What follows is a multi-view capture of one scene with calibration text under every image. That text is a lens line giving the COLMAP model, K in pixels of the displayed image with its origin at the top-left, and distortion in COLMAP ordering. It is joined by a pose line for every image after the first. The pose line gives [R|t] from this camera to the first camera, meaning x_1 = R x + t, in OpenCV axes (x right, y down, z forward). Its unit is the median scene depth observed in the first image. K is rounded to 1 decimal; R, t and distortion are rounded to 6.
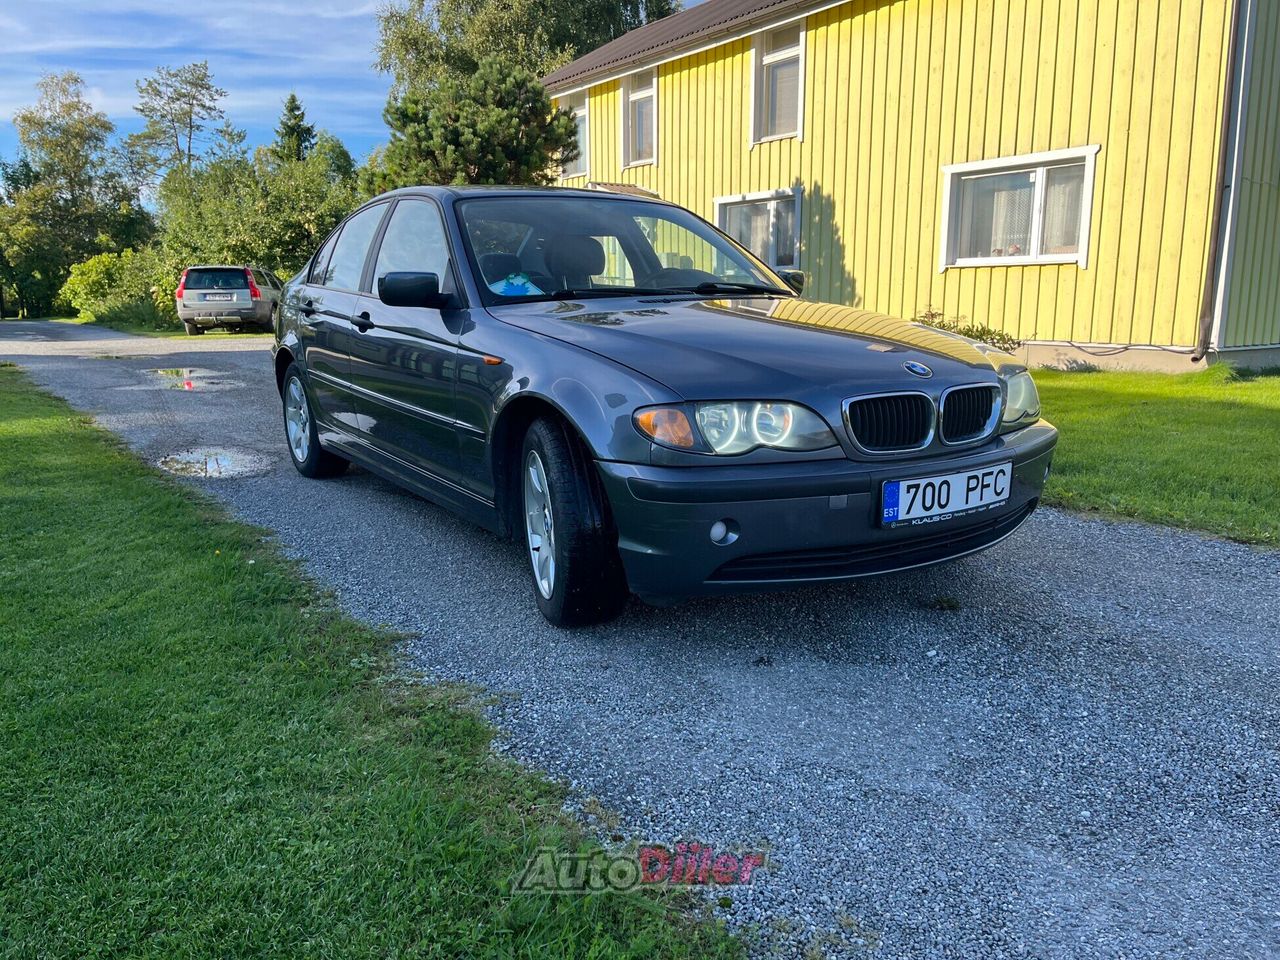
lens RADIAL K [[959.6, 0, 640.0], [0, 959.6, 480.0], [0, 0, 1]] dist [0.079888, -0.099912]
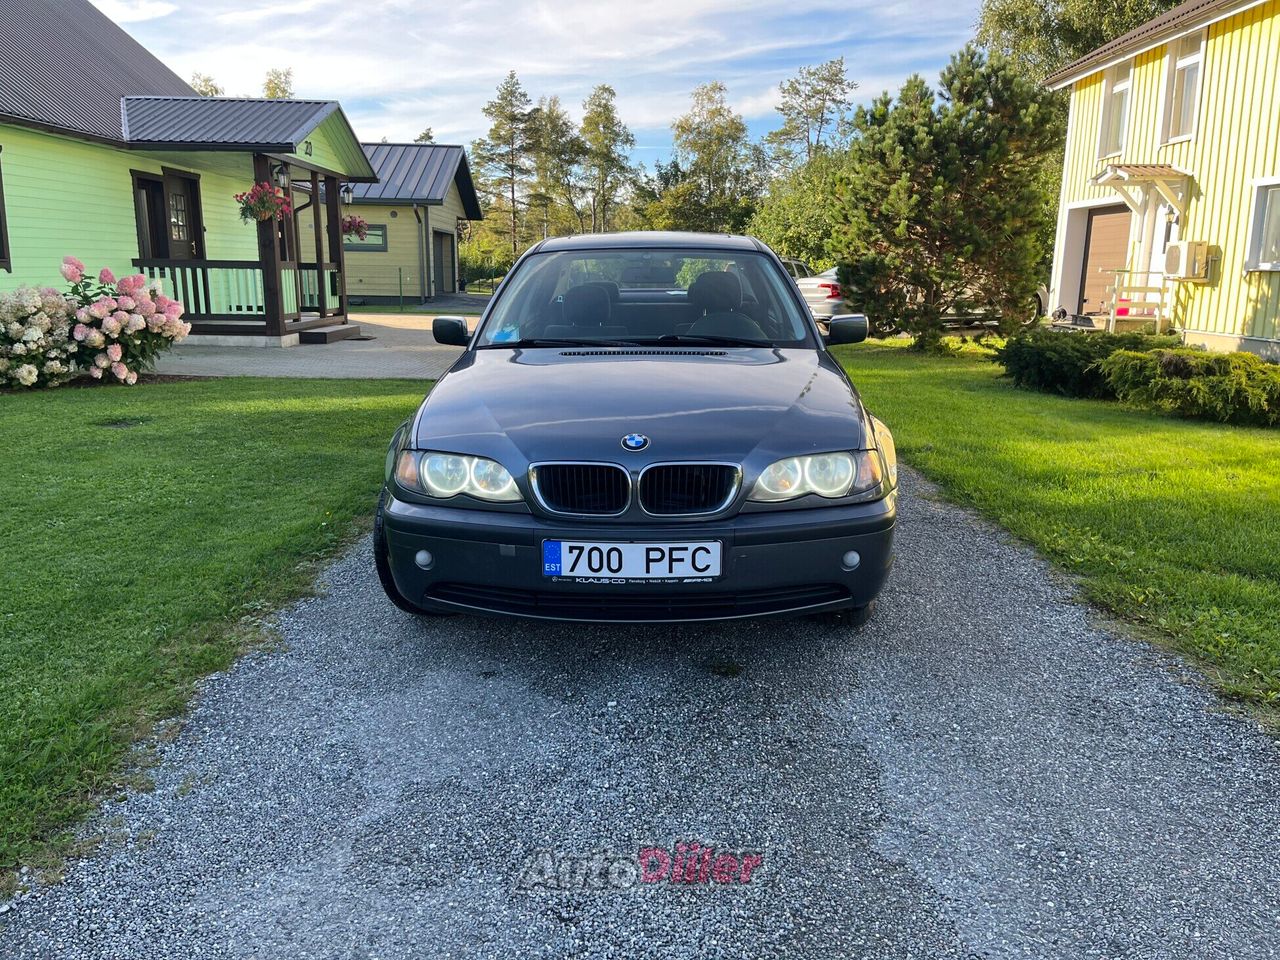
lens RADIAL K [[959.6, 0, 640.0], [0, 959.6, 480.0], [0, 0, 1]] dist [0.079888, -0.099912]
pose [[0.818533, 0.128903, -0.559811, 0.152228], [-0.117398, 0.991468, 0.056644, -0.022698], [0.562336, 0.019355, 0.826682, 0.020618]]
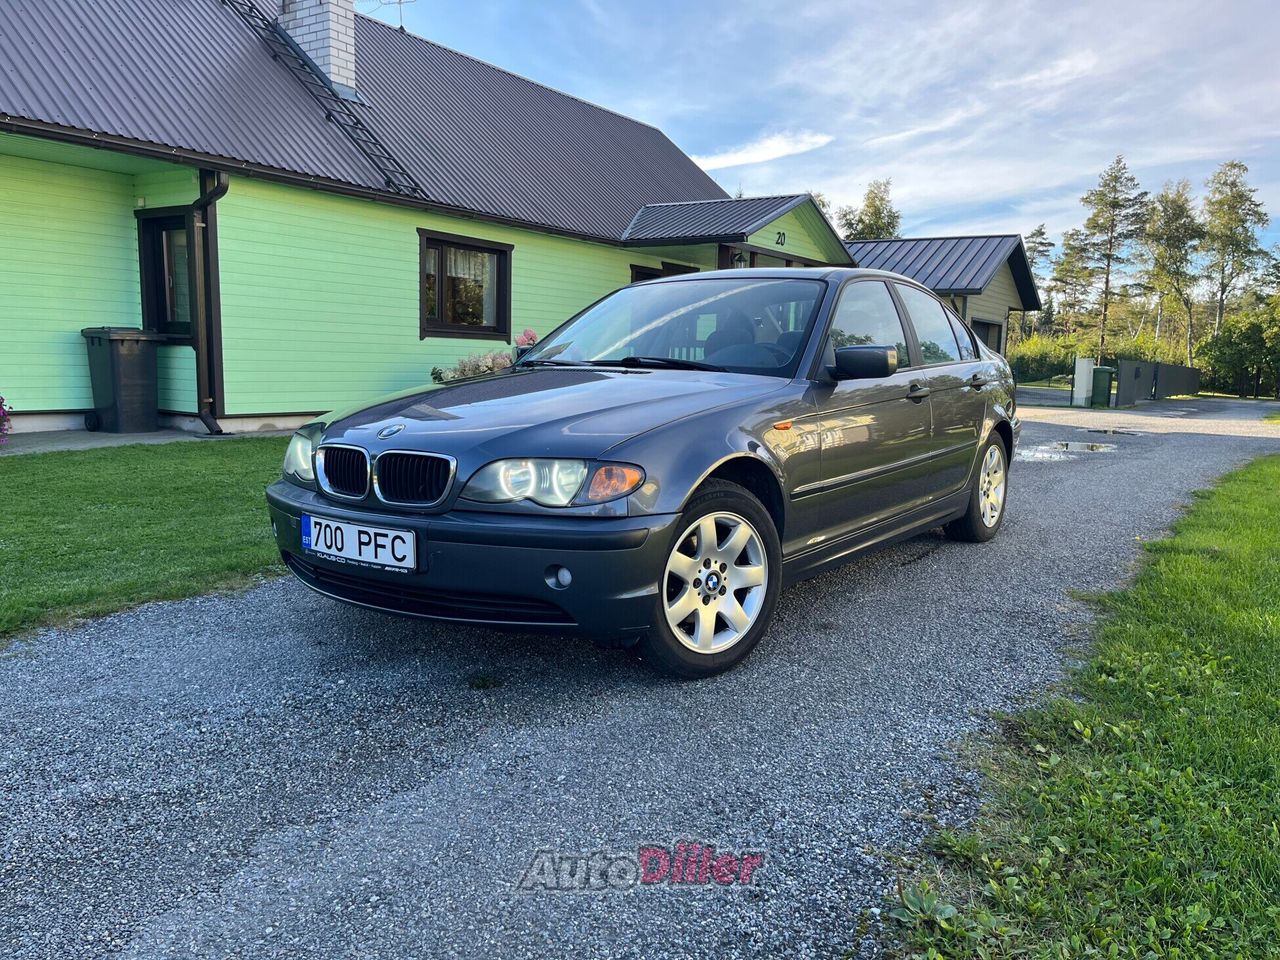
lens RADIAL K [[959.6, 0, 640.0], [0, 959.6, 480.0], [0, 0, 1]] dist [0.079888, -0.099912]
pose [[0.355932, 0.126827, -0.925866, 0.241284], [-0.201888, 0.977788, 0.056327, -0.030536], [0.912444, 0.166873, 0.373631, 0.145677]]
